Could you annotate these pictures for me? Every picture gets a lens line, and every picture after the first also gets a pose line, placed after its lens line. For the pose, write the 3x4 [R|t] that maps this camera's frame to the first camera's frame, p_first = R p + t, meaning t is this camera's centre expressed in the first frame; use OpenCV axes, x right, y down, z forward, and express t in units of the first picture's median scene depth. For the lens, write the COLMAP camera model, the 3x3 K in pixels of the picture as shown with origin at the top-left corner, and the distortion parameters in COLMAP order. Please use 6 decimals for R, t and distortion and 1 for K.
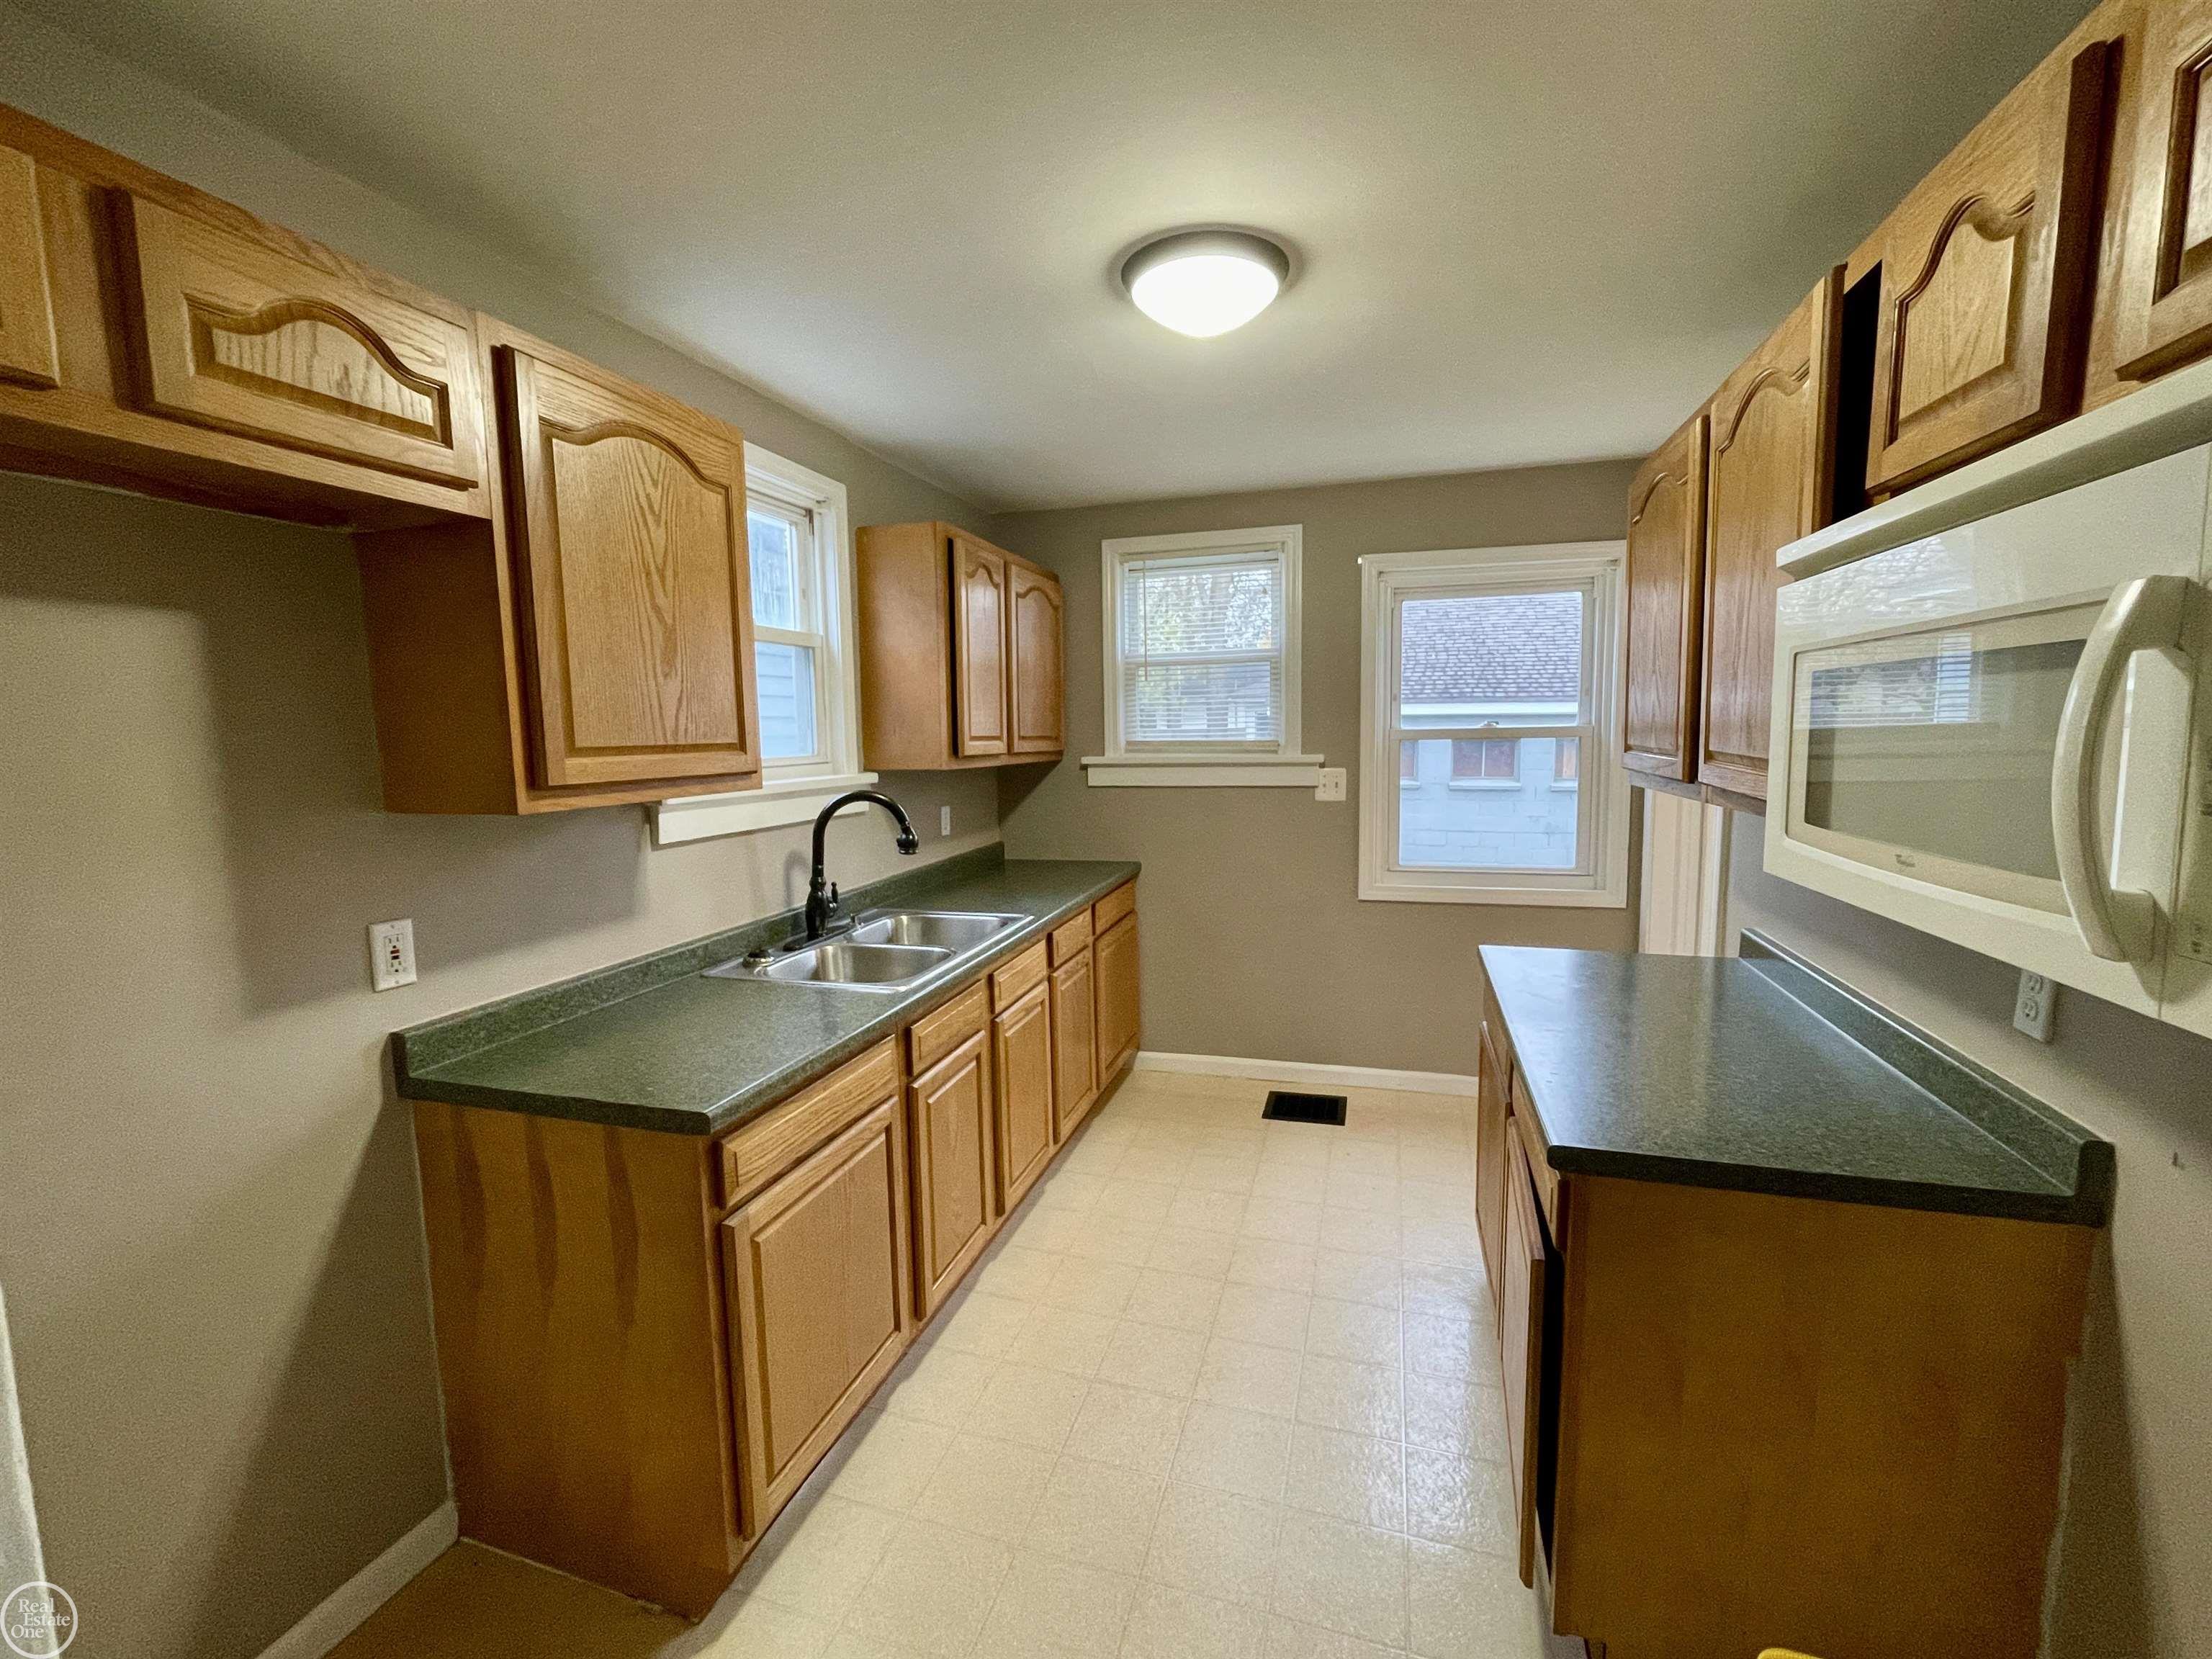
lens RADIAL K [[938.7, 0, 1110.4], [0, 938.7, 824.8], [0, 0, 1]] dist [-0.001861, 0.000011]
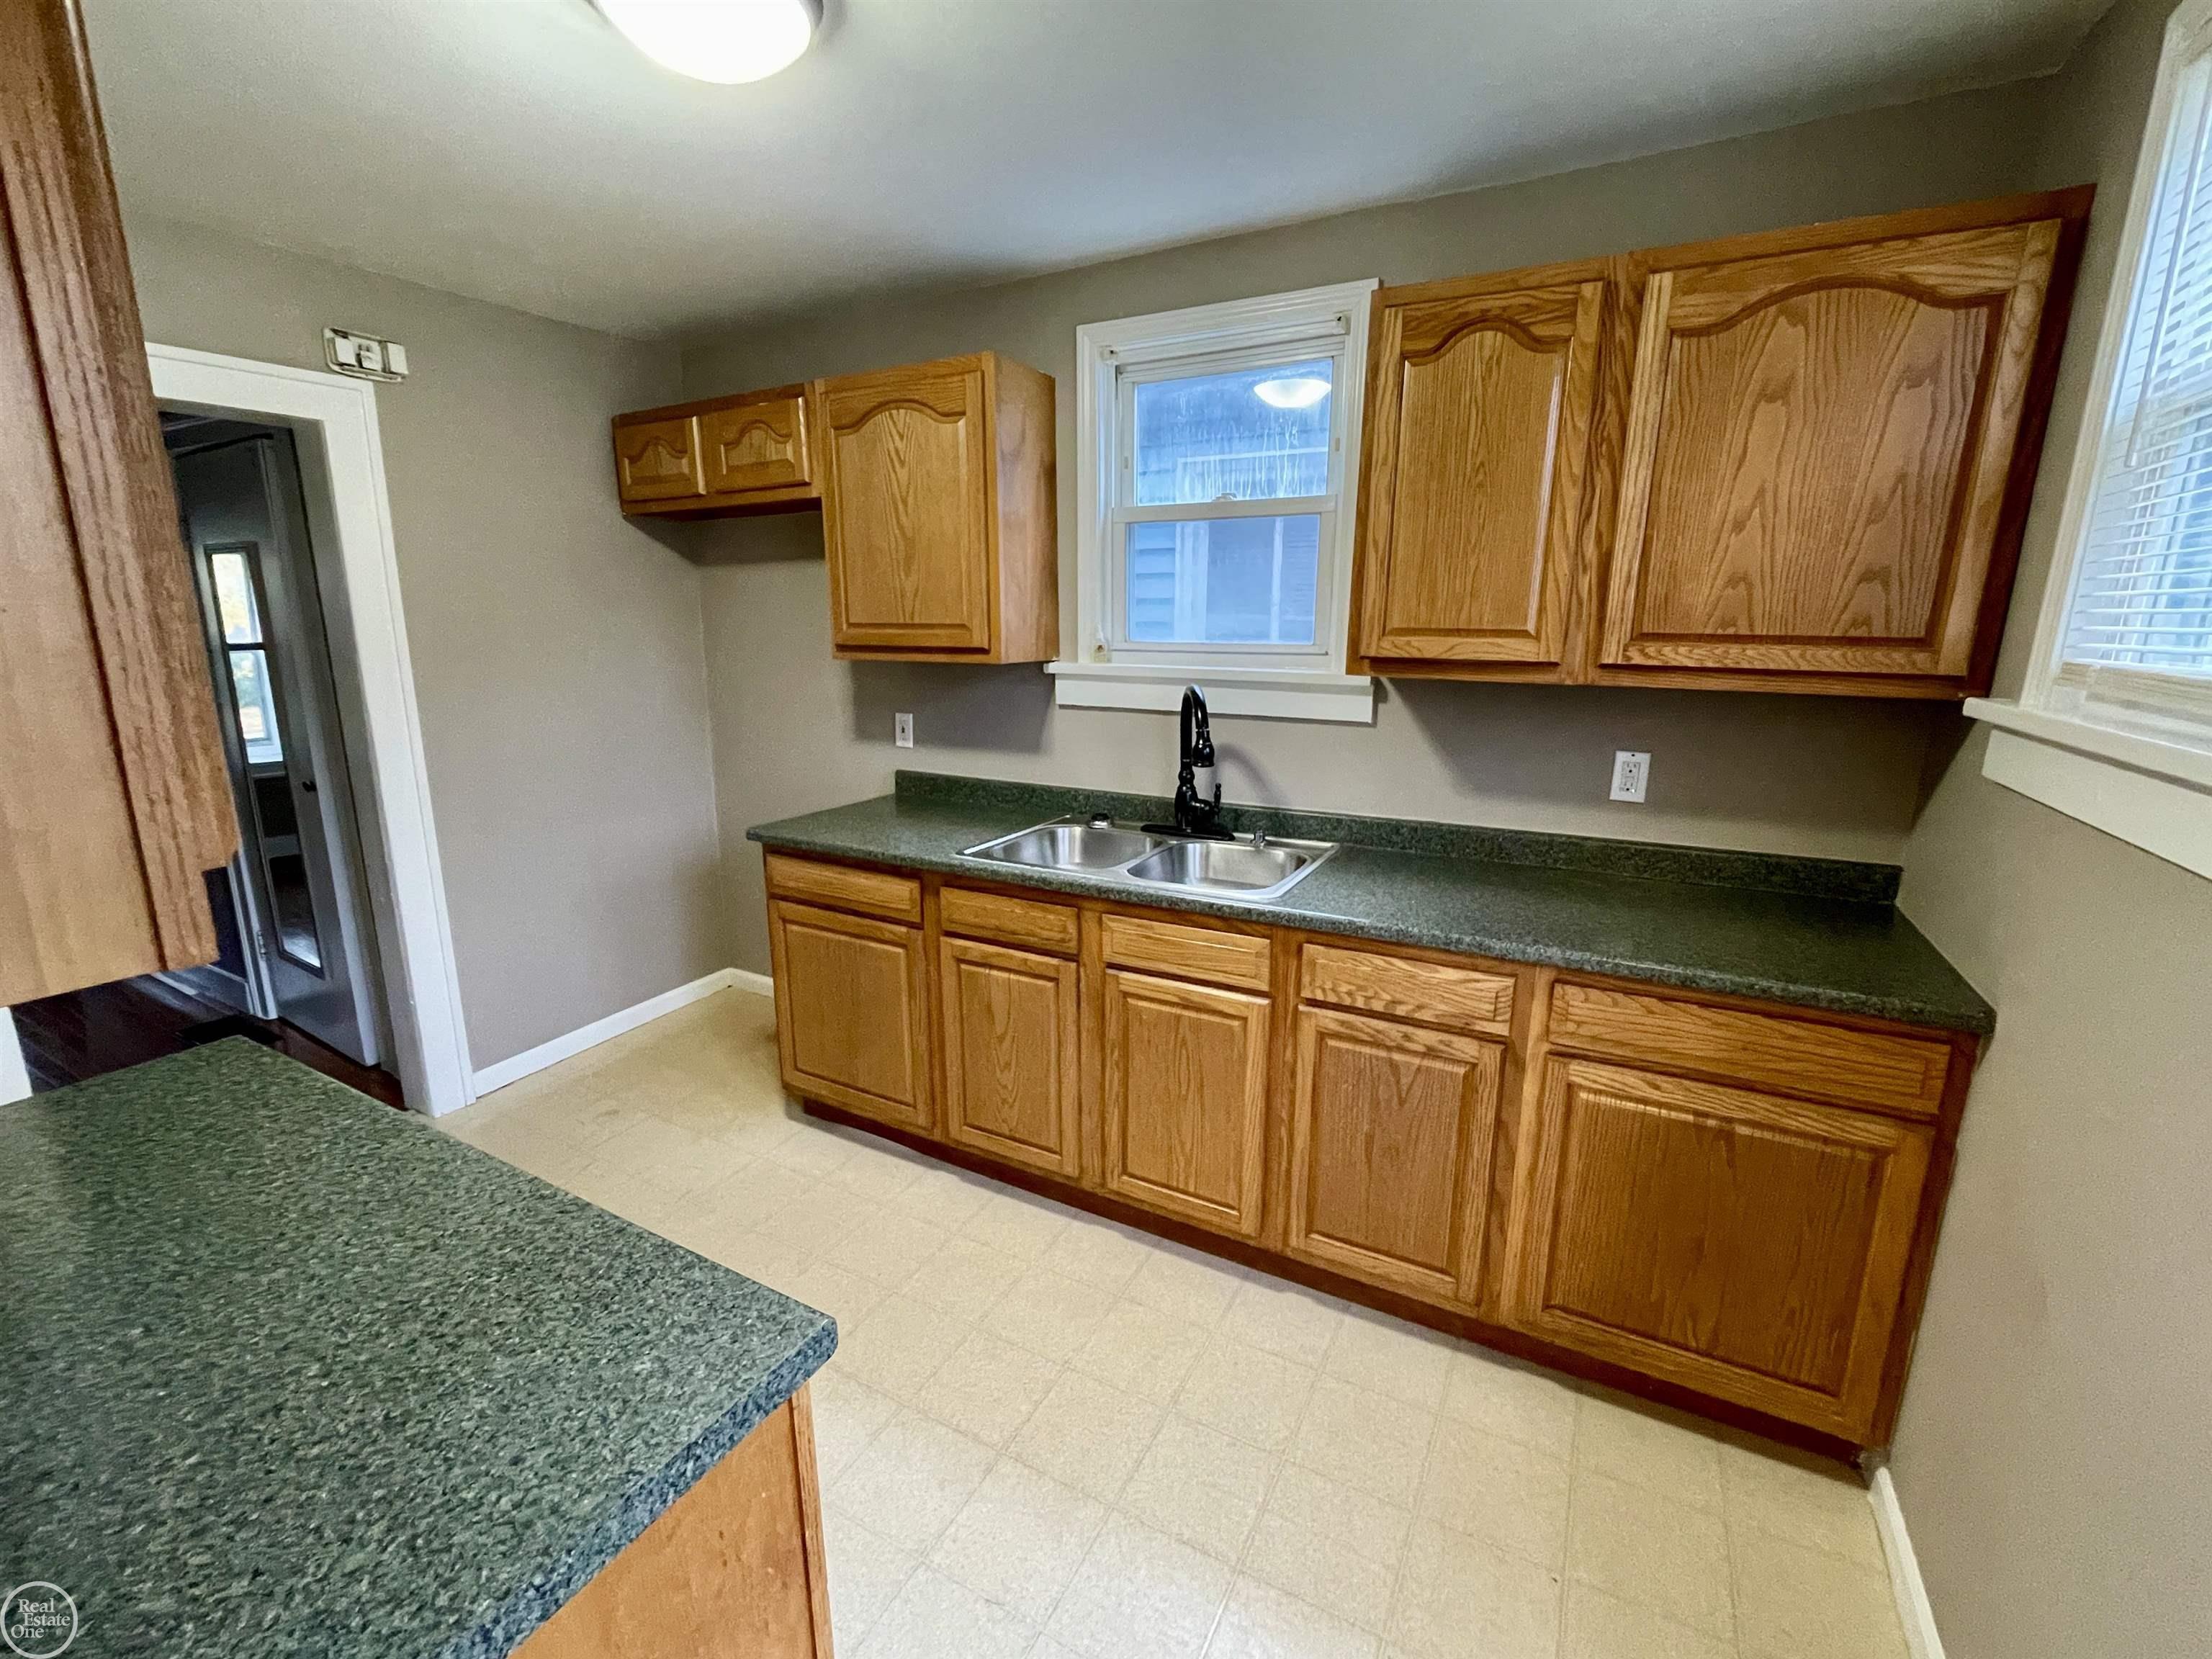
lens RADIAL K [[938.7, 0, 1112.3], [0, 938.7, 816.6], [0, 0, 1]] dist [-0.001861, 0.000011]
pose [[-0.203487, 0.227212, -0.952349, 0.923342], [-0.099343, 0.962888, 0.250953, -0.195113], [0.974025, 0.145675, -0.173363, 1.620692]]
